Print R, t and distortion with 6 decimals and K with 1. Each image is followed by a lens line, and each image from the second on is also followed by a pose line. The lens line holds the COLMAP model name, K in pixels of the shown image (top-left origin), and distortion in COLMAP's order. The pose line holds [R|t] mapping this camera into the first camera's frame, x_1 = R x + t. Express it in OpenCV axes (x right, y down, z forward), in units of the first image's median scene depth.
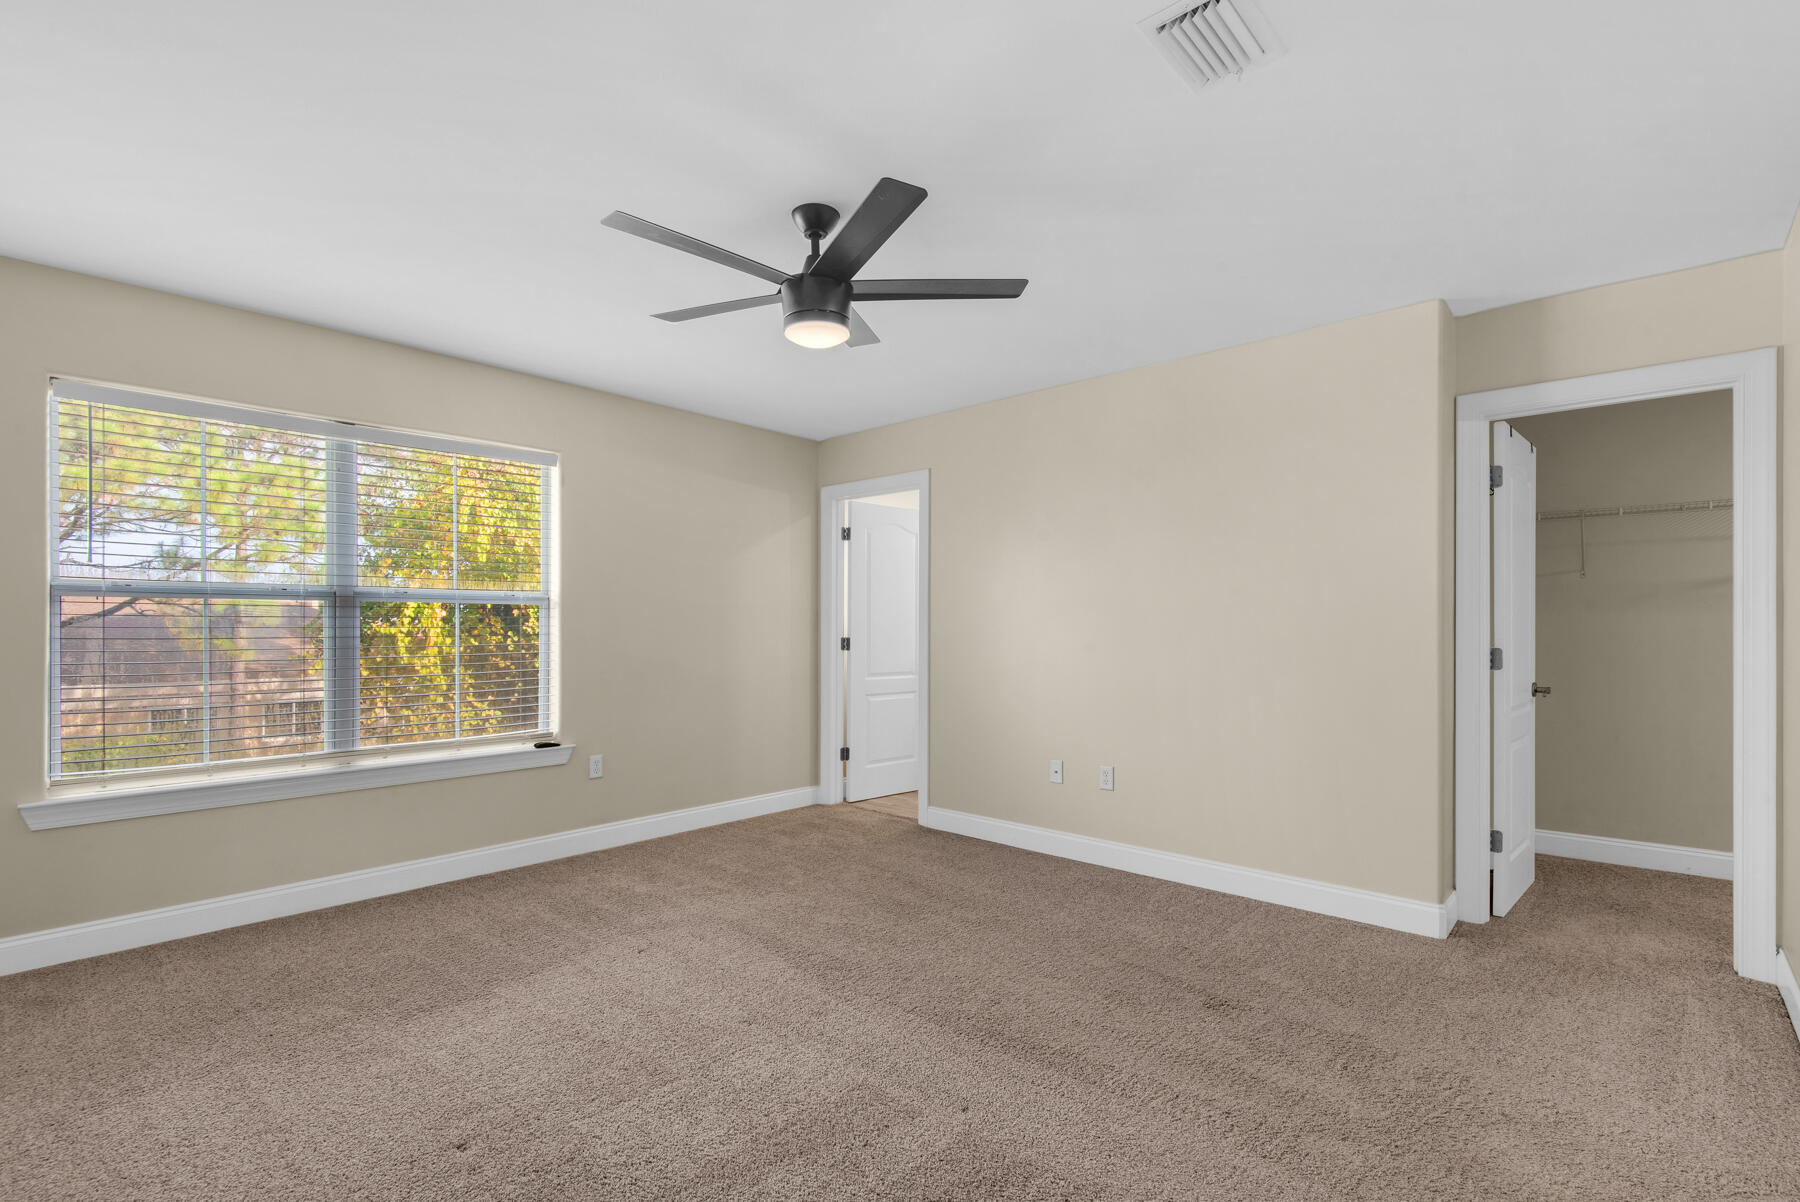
lens RADIAL K [[828.5, 0, 900.6], [0, 828.5, 621.4], [0, 0, 1]] dist [0.050665, -0.000258]
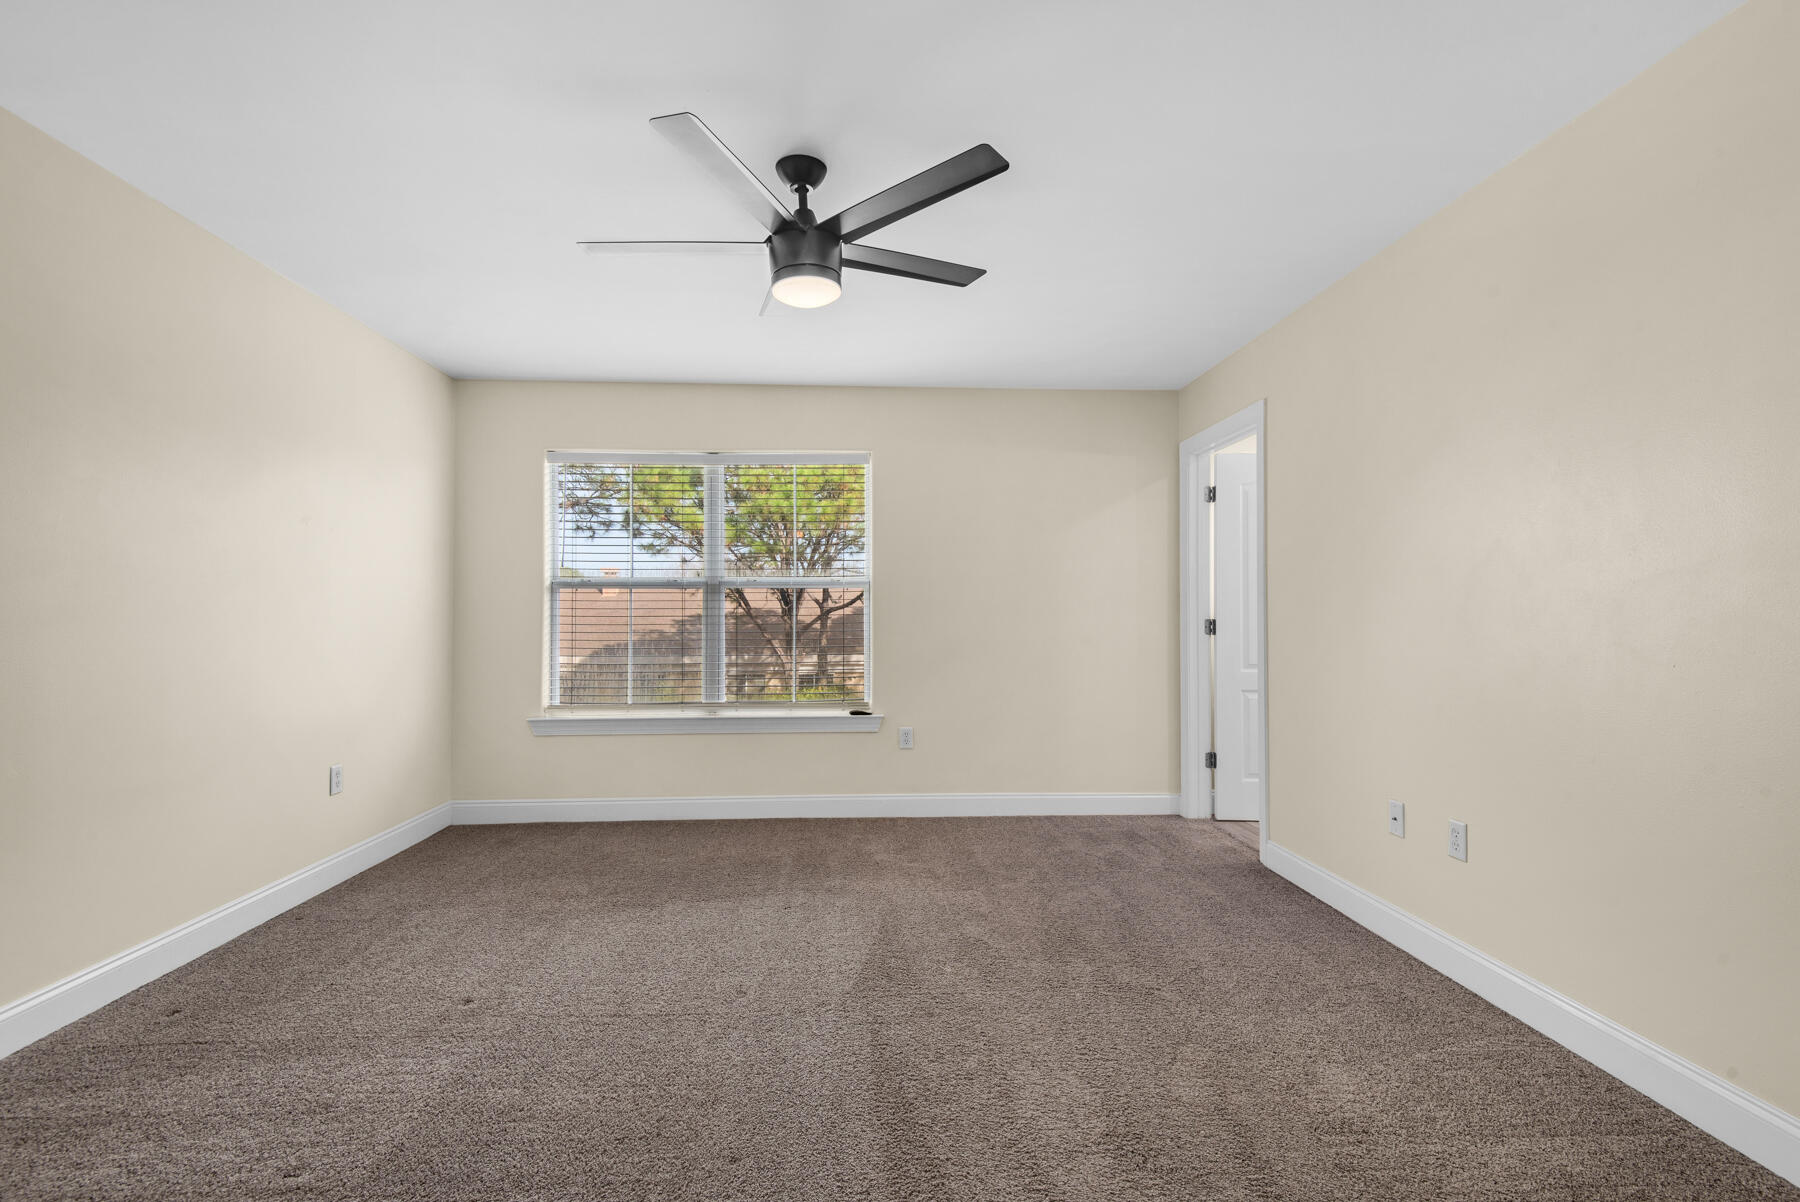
lens RADIAL K [[829.4, 0, 900.0], [0, 829.4, 601.0], [0, 0, 1]] dist [0.058620, -0.000141]
pose [[0.710670, -0.016617, -0.703329, 0.415506], [0.008847, 0.999853, -0.014683, 0.014865], [0.703470, 0.004213, 0.710712, 0.258987]]
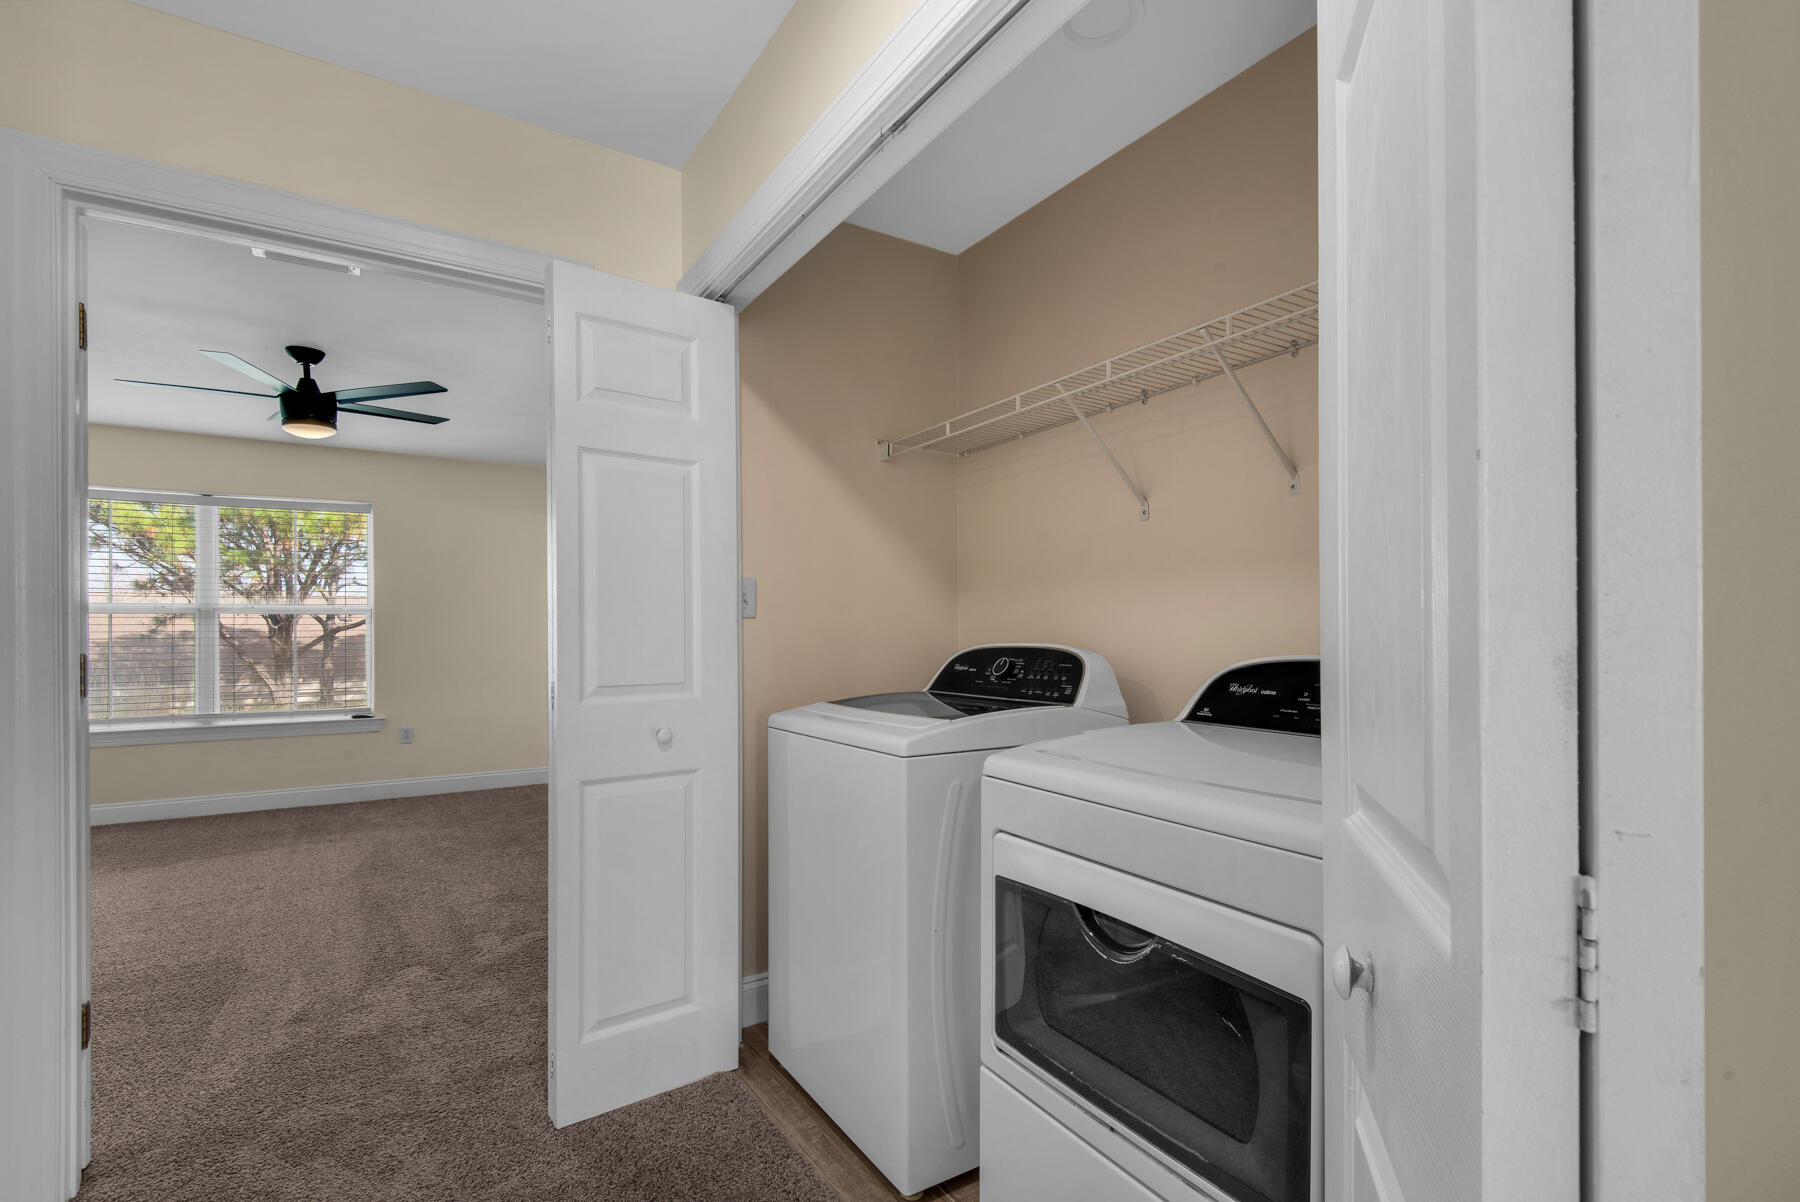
lens RADIAL K [[837.4, 0, 899.1], [0, 837.4, 626.4], [0, 0, 1]] dist [0.013520, -0.000475]
pose [[0.961792, -0.011531, -0.273540, 0.844048], [0.012192, 0.999925, 0.000717, 0.009396], [0.273511, -0.004025, 0.961860, -0.094880]]
